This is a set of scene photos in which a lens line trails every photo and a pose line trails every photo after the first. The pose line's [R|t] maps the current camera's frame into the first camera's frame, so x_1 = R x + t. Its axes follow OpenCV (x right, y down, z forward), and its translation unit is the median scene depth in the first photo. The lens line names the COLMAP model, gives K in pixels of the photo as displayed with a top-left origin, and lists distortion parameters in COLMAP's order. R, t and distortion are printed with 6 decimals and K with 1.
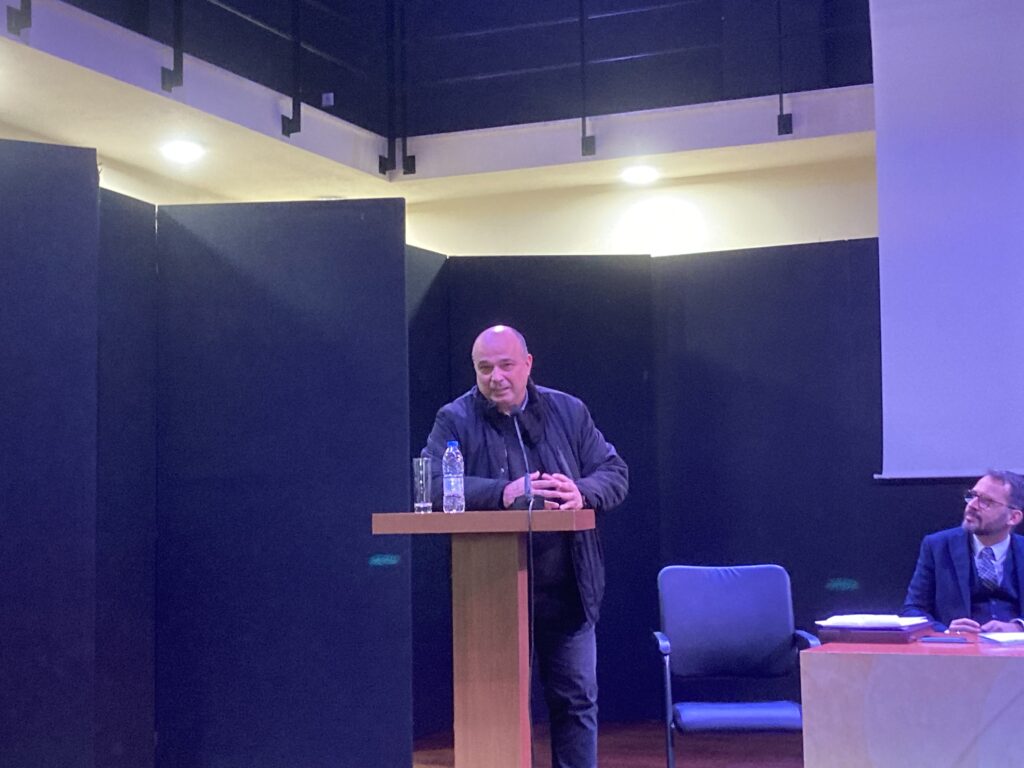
lens RADIAL K [[1744.1, 0, 512.0], [0, 1744.1, 384.0], [0, 0, 1]] dist [0.246763, -1.223595]
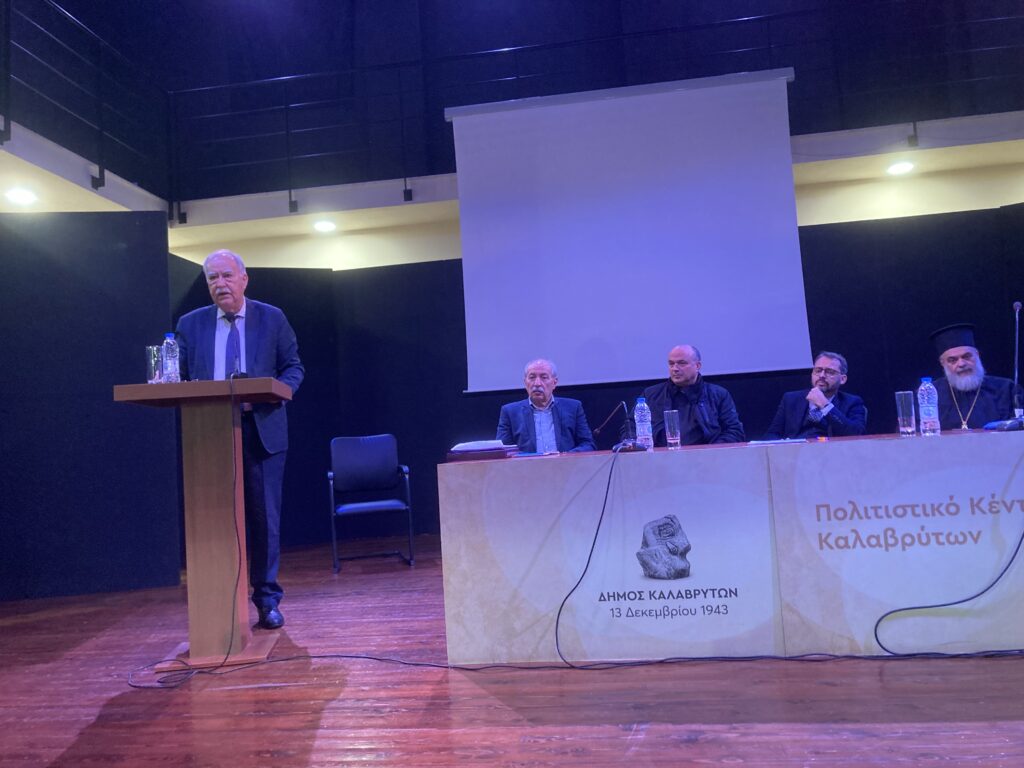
lens RADIAL K [[848.3, 0, 510.2], [0, 848.3, 373.5], [0, 0, 1]] dist [0.013719, -0.011608]
pose [[0.961385, -0.018199, 0.274604, 0.017818], [0.022751, 0.999651, -0.013402, 0.044419], [-0.274265, 0.019132, 0.961464, 0.164045]]
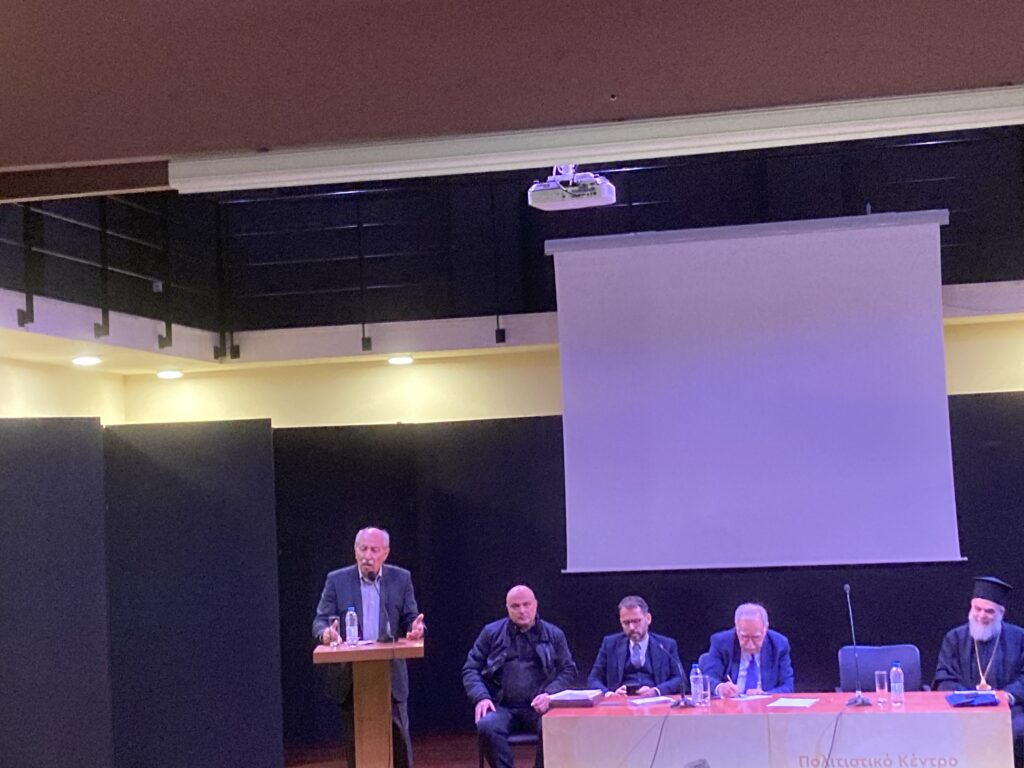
lens RADIAL K [[1744.1, 0, 512.0], [0, 1744.1, 384.0], [0, 0, 1]] dist [0.246763, -1.223595]
pose [[0.981750, -0.016036, 0.189500, -0.120622], [0.014523, 0.999851, 0.009371, -0.122129], [-0.189622, -0.006448, 0.981836, -0.475072]]
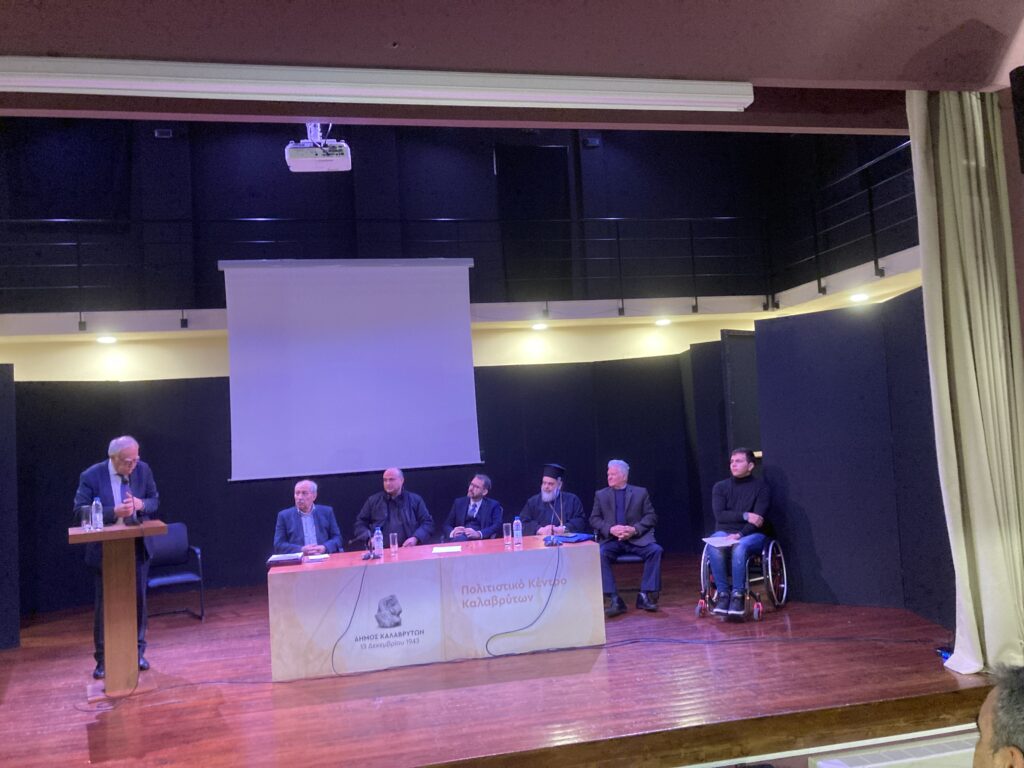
lens RADIAL K [[843.4, 0, 505.7], [0, 843.4, 376.5], [0, 0, 1]] dist [0.010960, -0.006131]
pose [[0.813493, 0.011616, 0.581459, -0.139045], [0.002670, 0.999715, -0.023708, -0.054204], [-0.581569, 0.020839, 0.813230, -0.113219]]
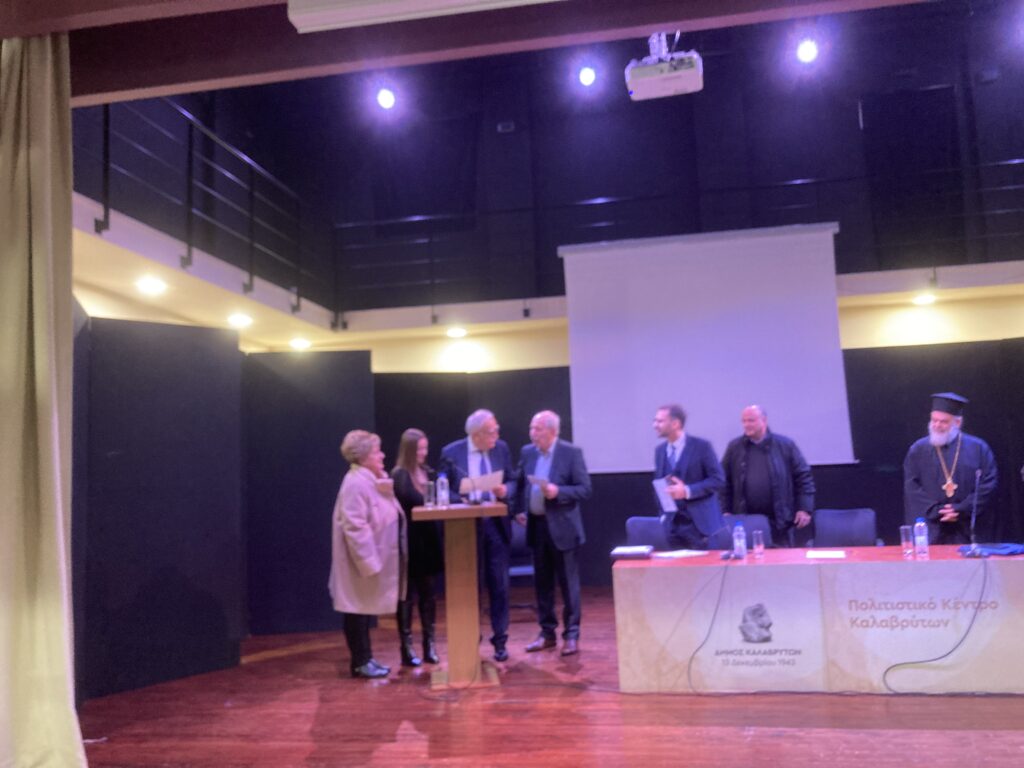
lens RADIAL K [[851.5, 0, 518.3], [0, 851.5, 369.2], [0, 0, 1]] dist [0.002440, -0.001688]
pose [[0.971326, 0.006108, 0.237673, -0.109570], [0.005794, 0.998765, -0.049350, -0.025307], [-0.237681, 0.049312, 0.970091, -0.028541]]
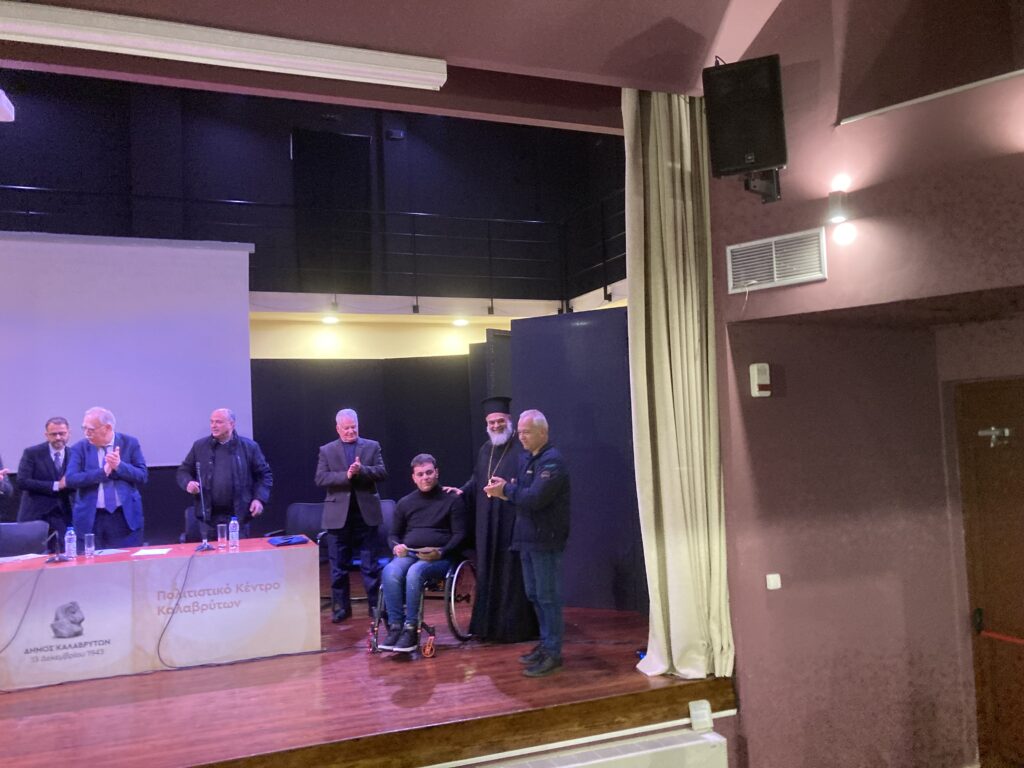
lens RADIAL K [[840.4, 0, 504.5], [0, 840.4, 385.2], [0, 0, 1]] dist [0.005017, 0.005627]
pose [[0.710833, 0.033478, 0.702564, -0.035568], [-0.027491, 0.999426, -0.019809, -0.048738], [-0.702824, -0.005233, 0.711345, -0.155401]]
